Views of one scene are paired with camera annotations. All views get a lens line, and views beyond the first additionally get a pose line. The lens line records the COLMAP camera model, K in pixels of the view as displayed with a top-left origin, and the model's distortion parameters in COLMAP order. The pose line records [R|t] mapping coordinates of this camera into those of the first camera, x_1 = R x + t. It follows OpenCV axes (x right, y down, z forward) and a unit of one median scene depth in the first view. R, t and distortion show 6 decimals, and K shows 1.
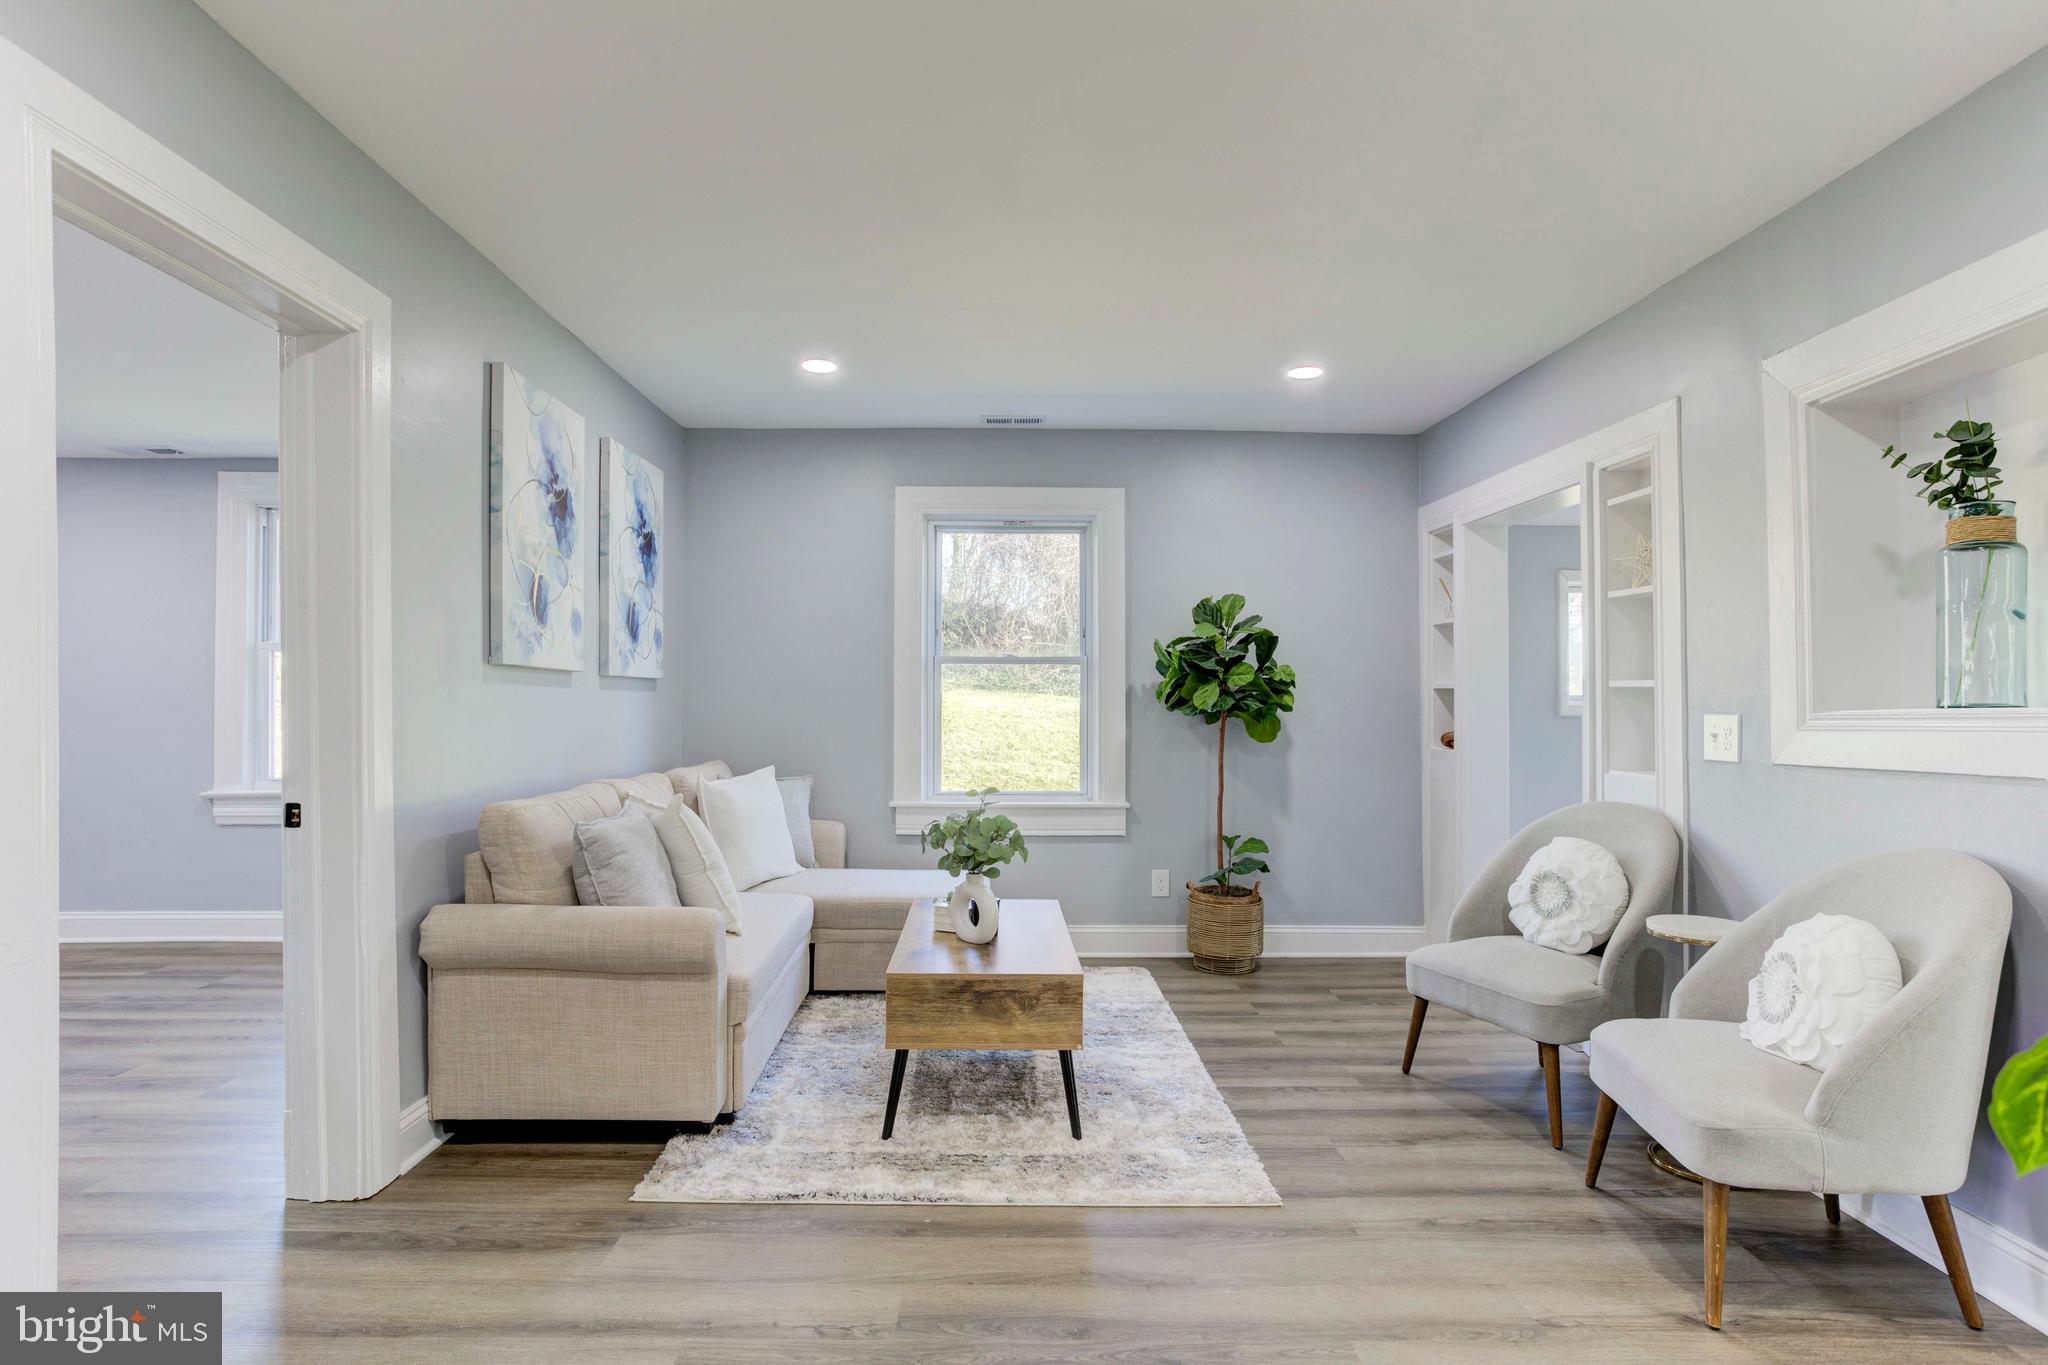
lens RADIAL K [[1059.6, 0, 1097.0], [0, 1059.6, 684.6], [0, 0, 1]] dist [-0.043534, 0.034788]
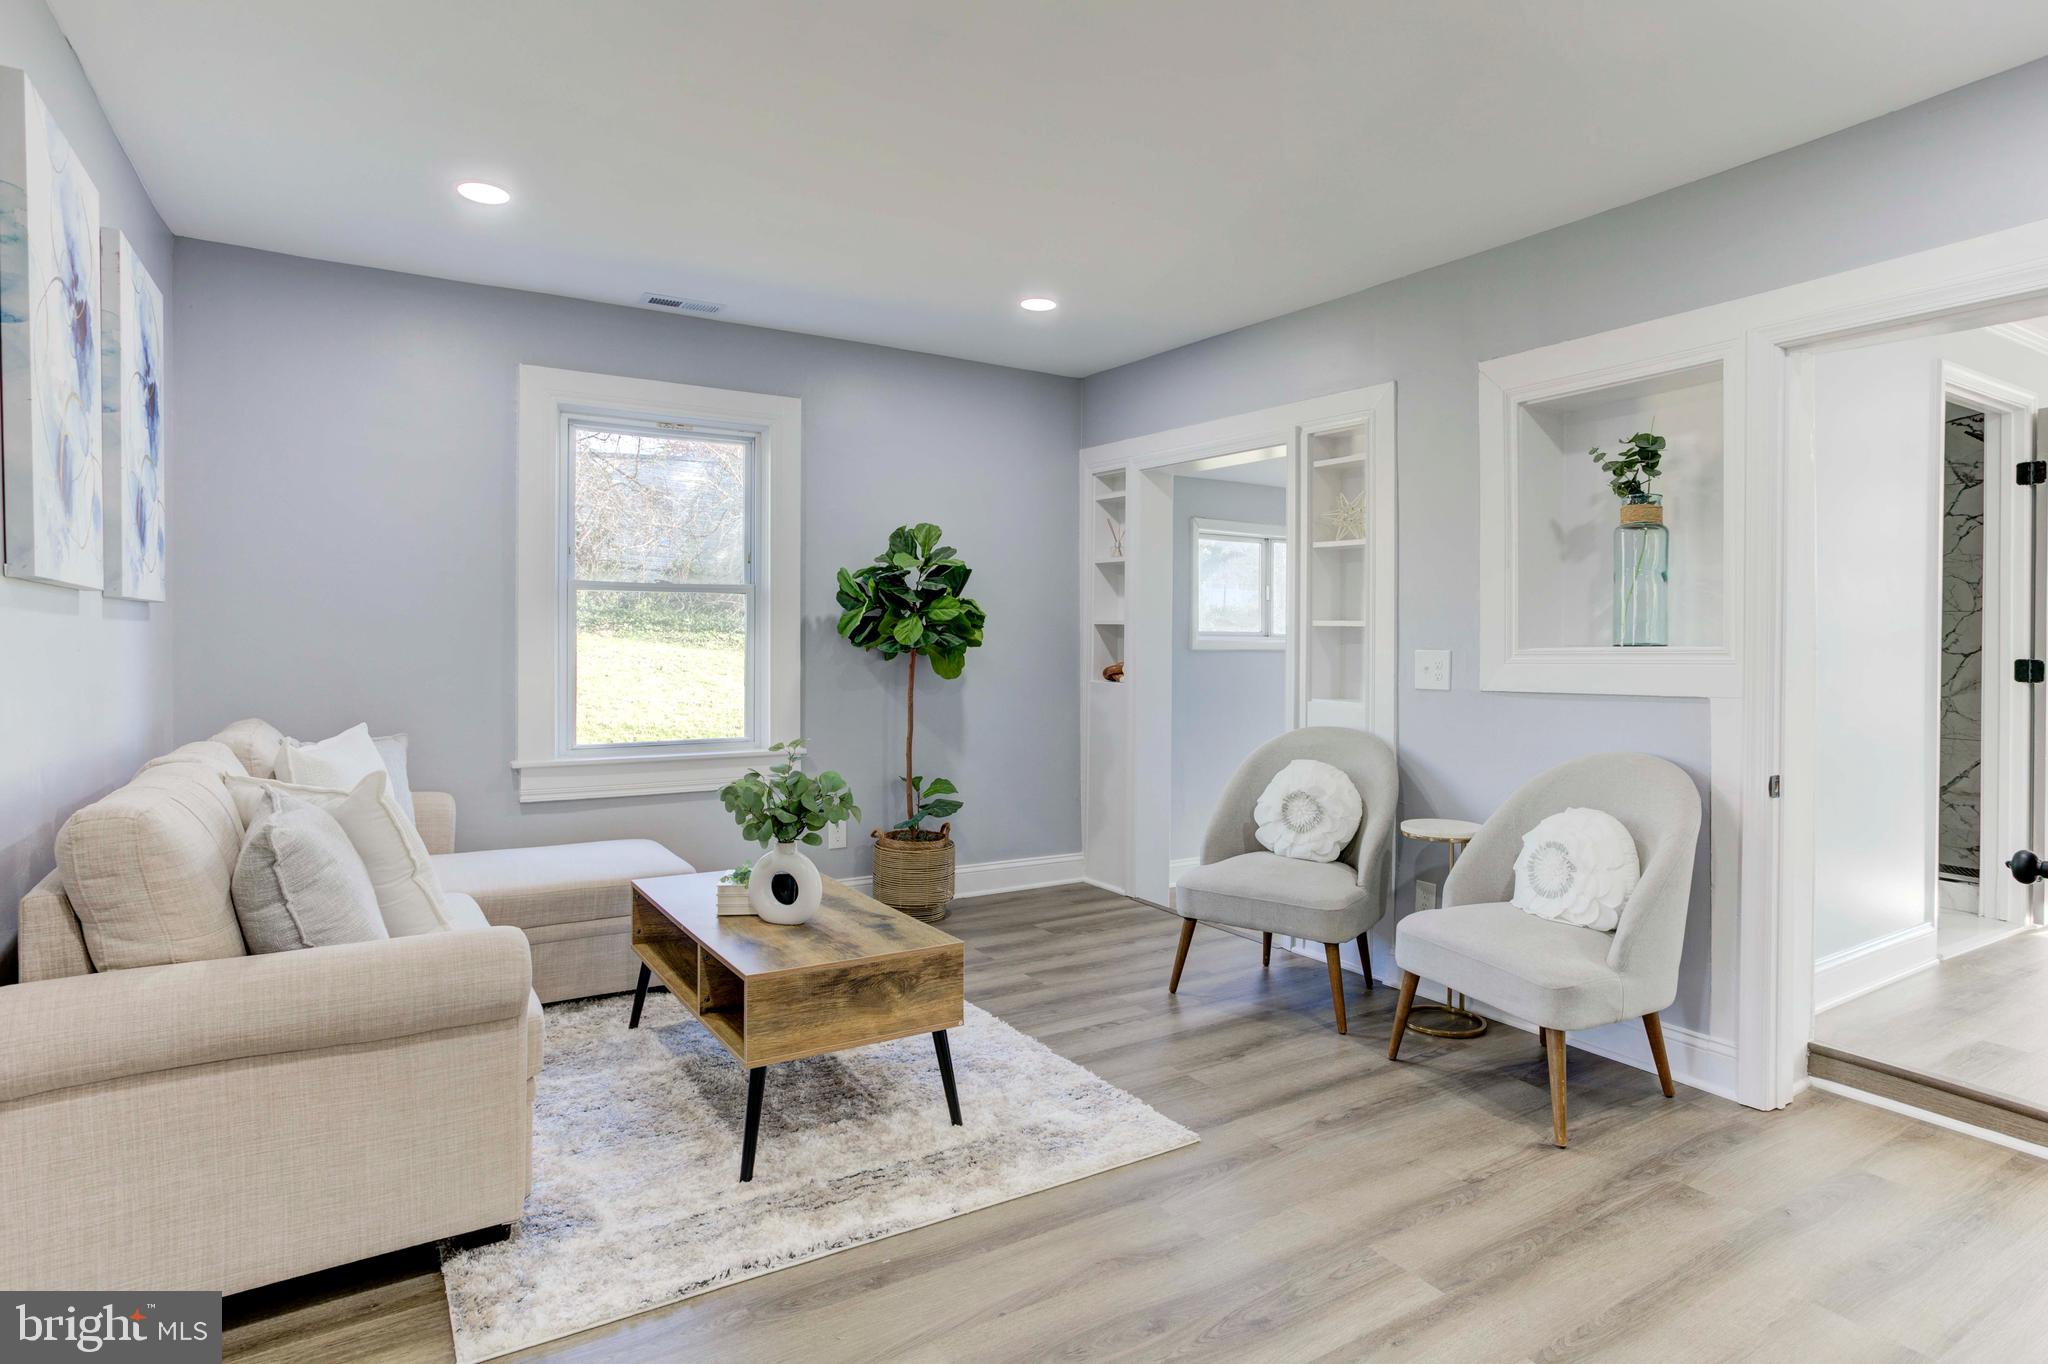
lens RADIAL K [[1059.6, 0, 1071.1], [0, 1059.6, 629.5], [0, 0, 1]] dist [-0.043534, 0.034788]
pose [[0.854227, 0.005421, 0.519873, -0.372484], [-0.012507, 0.999871, 0.010123, -0.002650], [-0.519750, -0.015149, 0.854184, 0.170965]]
